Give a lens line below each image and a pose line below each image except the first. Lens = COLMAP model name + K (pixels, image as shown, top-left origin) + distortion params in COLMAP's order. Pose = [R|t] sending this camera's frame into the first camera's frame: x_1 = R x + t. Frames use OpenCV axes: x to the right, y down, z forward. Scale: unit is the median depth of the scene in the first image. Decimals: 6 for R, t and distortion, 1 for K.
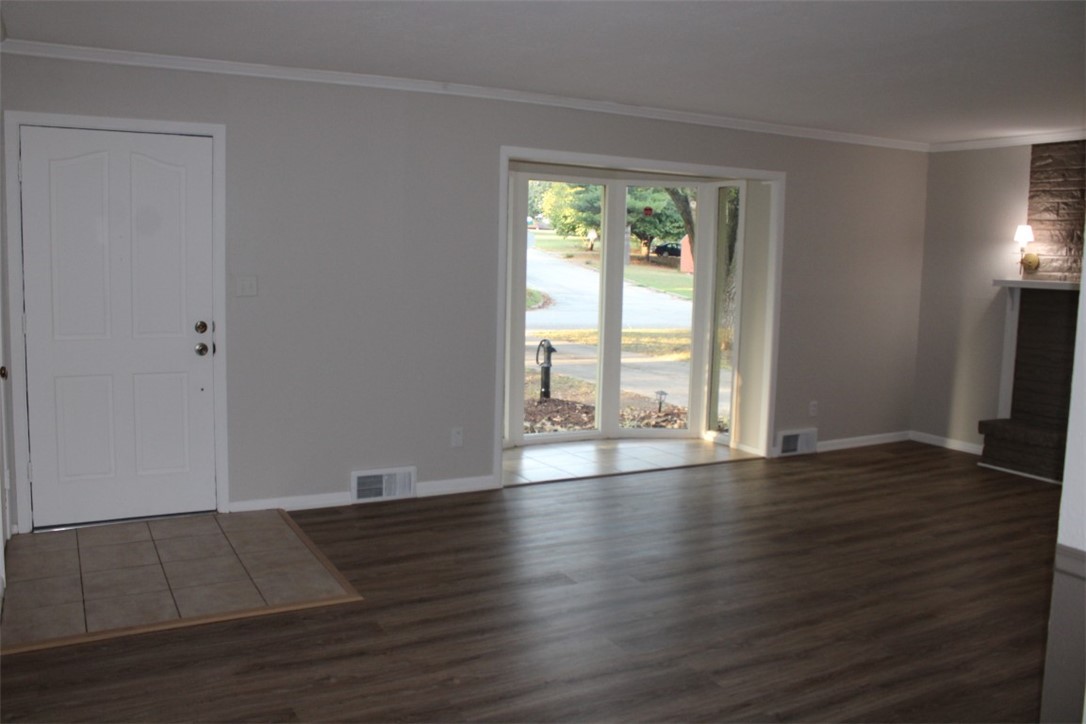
lens RADIAL K [[914.3, 0, 539.6], [0, 914.3, 354.6], [0, 0, 1]] dist [-0.169195, 0.158764]
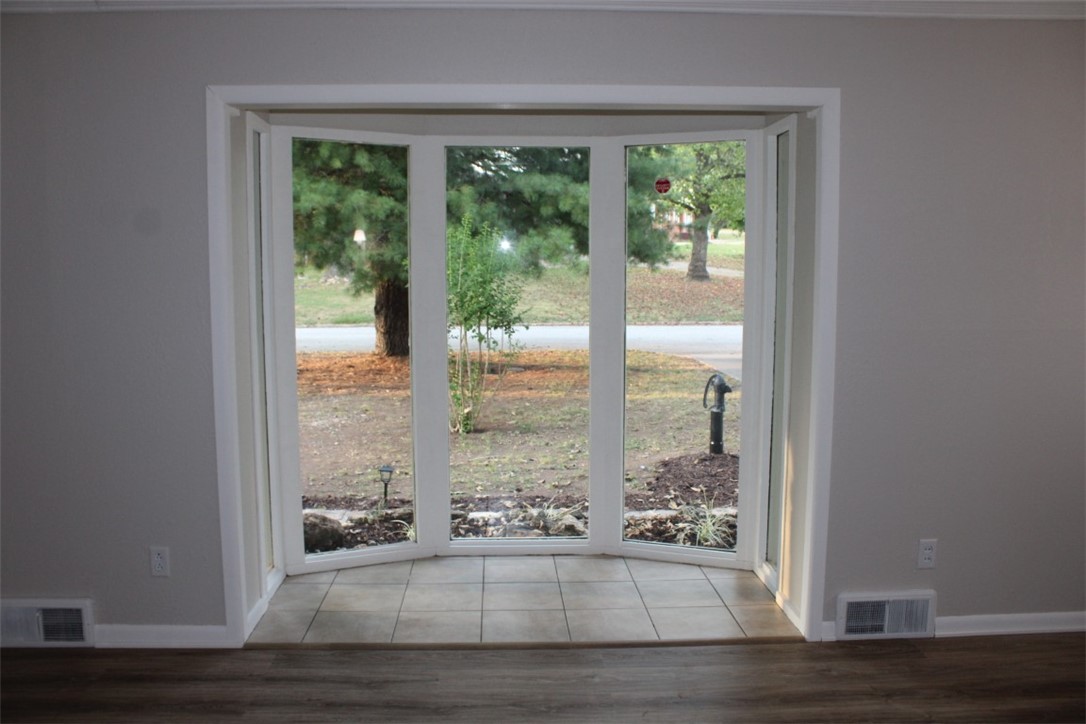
lens RADIAL K [[914.3, 0, 539.6], [0, 914.3, 354.6], [0, 0, 1]] dist [-0.169195, 0.158764]
pose [[0.892178, 0.031639, -0.450575, 0.353034], [-0.034589, 0.999400, 0.001687, -0.048953], [0.450358, 0.014080, 0.892737, 0.481770]]
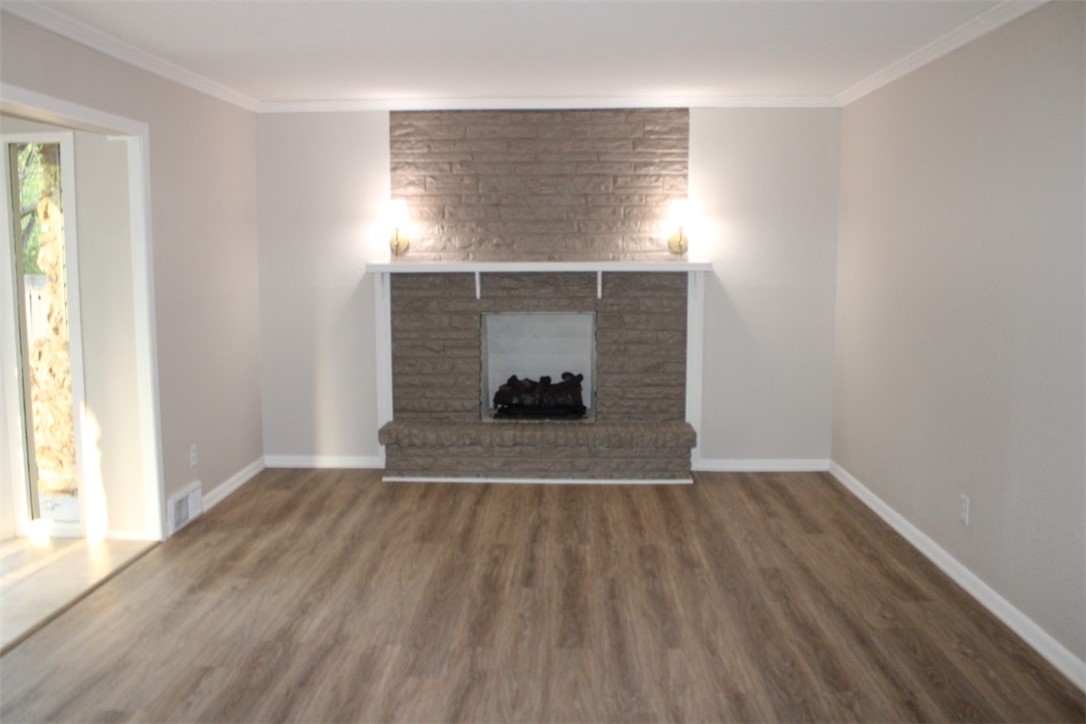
lens RADIAL K [[914.3, 0, 539.6], [0, 914.3, 354.6], [0, 0, 1]] dist [-0.169195, 0.158764]
pose [[0.525321, -0.123083, 0.841955, -0.155744], [0.111390, 0.990915, 0.075360, -0.046886], [-0.843582, 0.054197, 0.534259, 0.401766]]
